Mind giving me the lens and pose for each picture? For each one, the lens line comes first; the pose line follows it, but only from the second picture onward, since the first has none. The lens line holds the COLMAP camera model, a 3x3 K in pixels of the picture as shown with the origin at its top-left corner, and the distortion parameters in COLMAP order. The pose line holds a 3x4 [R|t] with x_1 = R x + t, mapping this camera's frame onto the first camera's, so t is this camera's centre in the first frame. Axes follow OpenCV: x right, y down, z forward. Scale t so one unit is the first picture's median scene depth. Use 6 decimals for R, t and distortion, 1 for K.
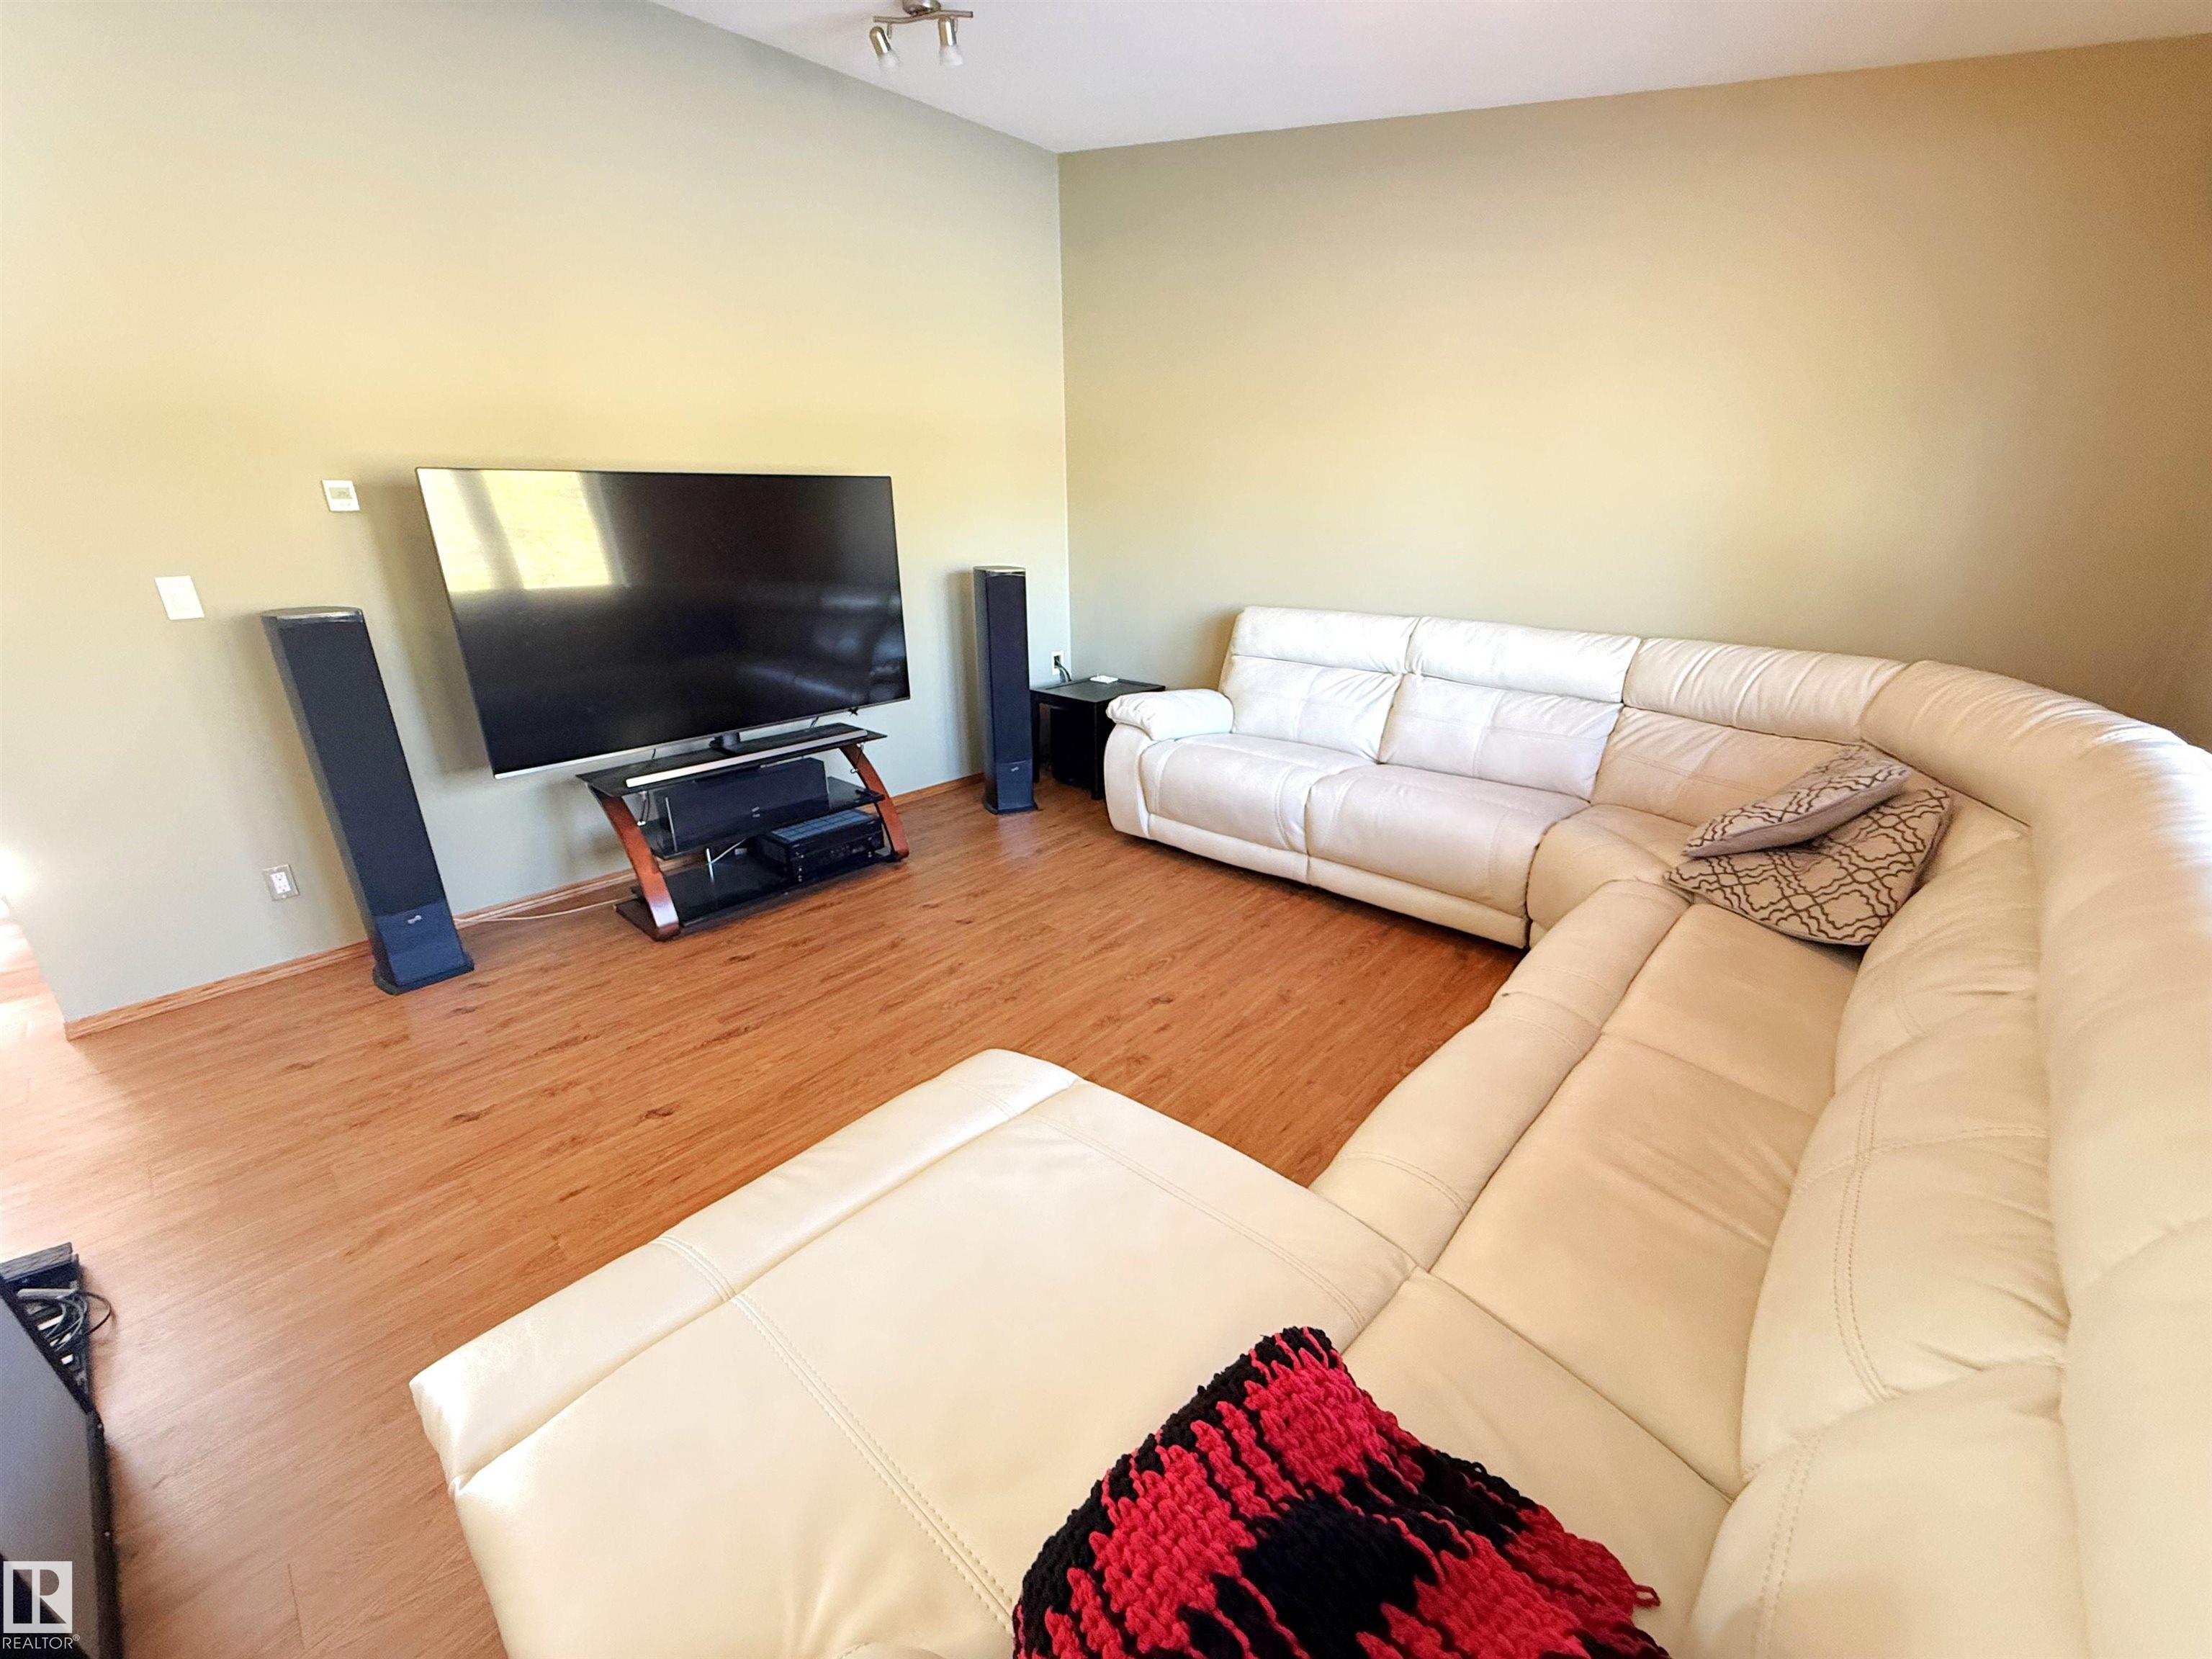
lens RADIAL K [[883.0, 0, 1096.3], [0, 883.0, 830.6], [0, 0, 1]] dist [0.000827, 0.000497]
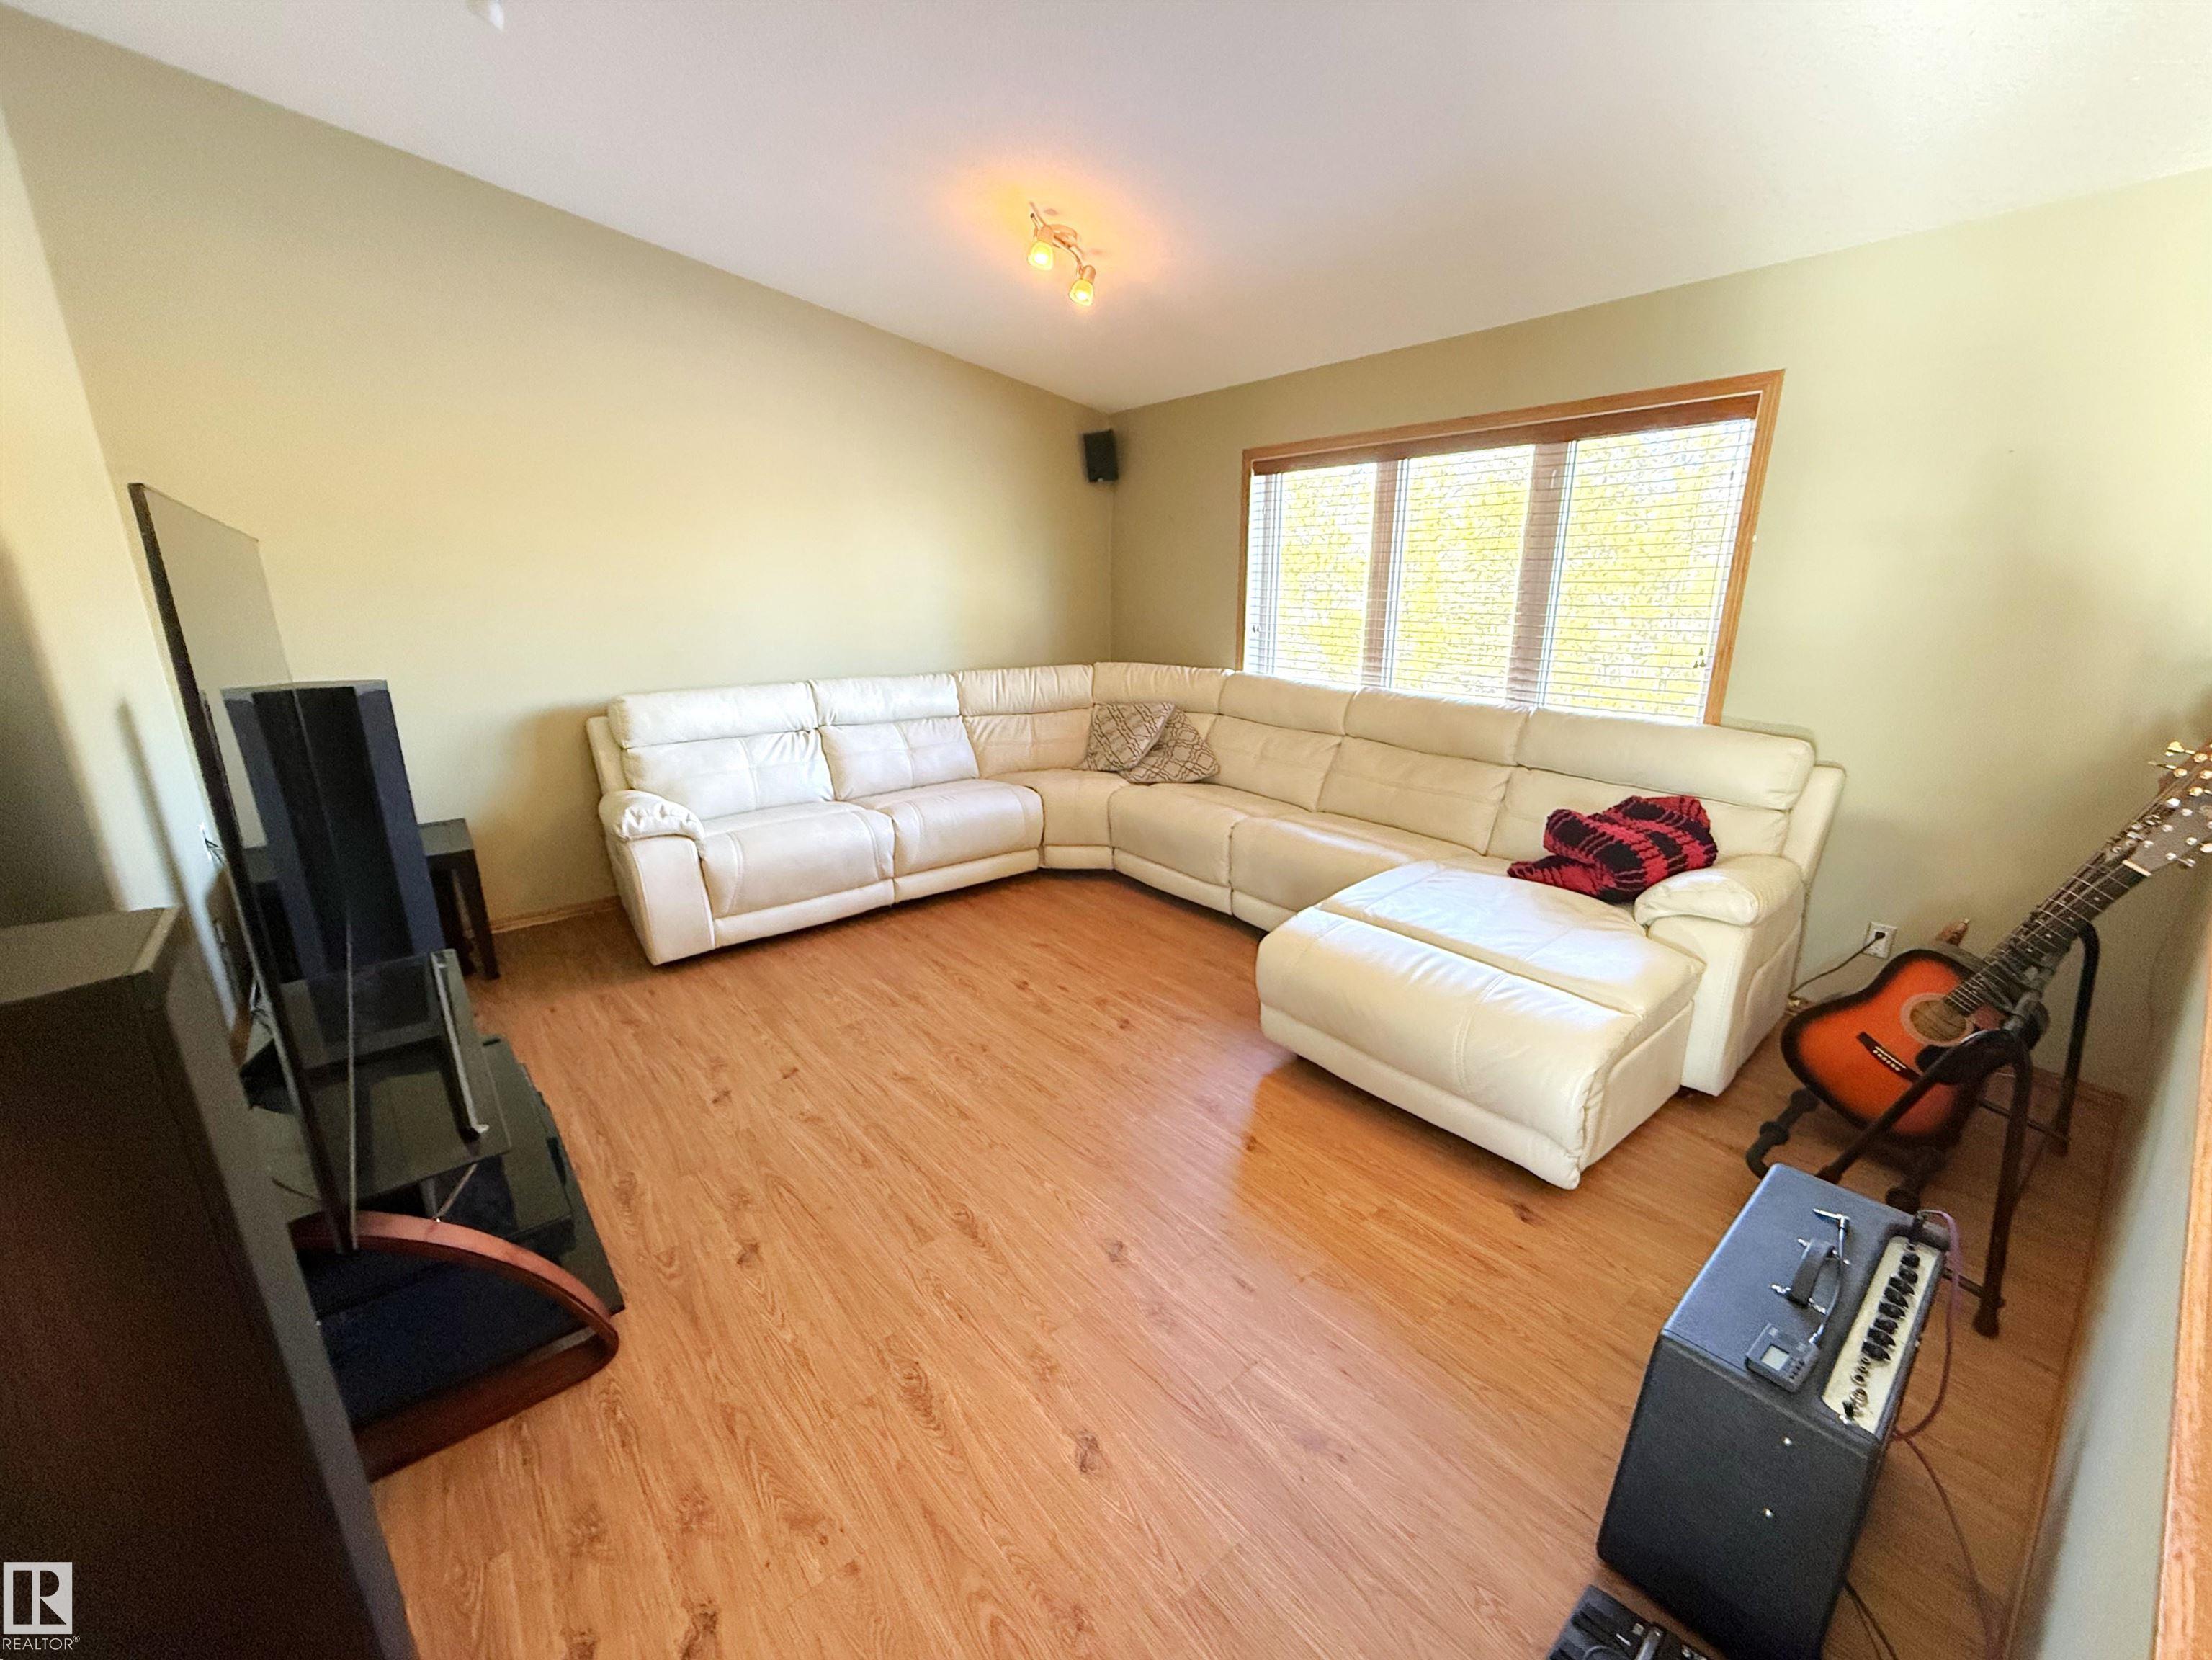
lens RADIAL K [[895.2, 0, 1096.8], [0, 895.2, 831.6], [0, 0, 1]] dist [0.000274, -0.000202]
pose [[0.137702, -0.258260, 0.956211, -0.871926], [0.339761, 0.919148, 0.199321, -0.179876], [-0.930377, 0.297437, 0.214315, 0.485865]]
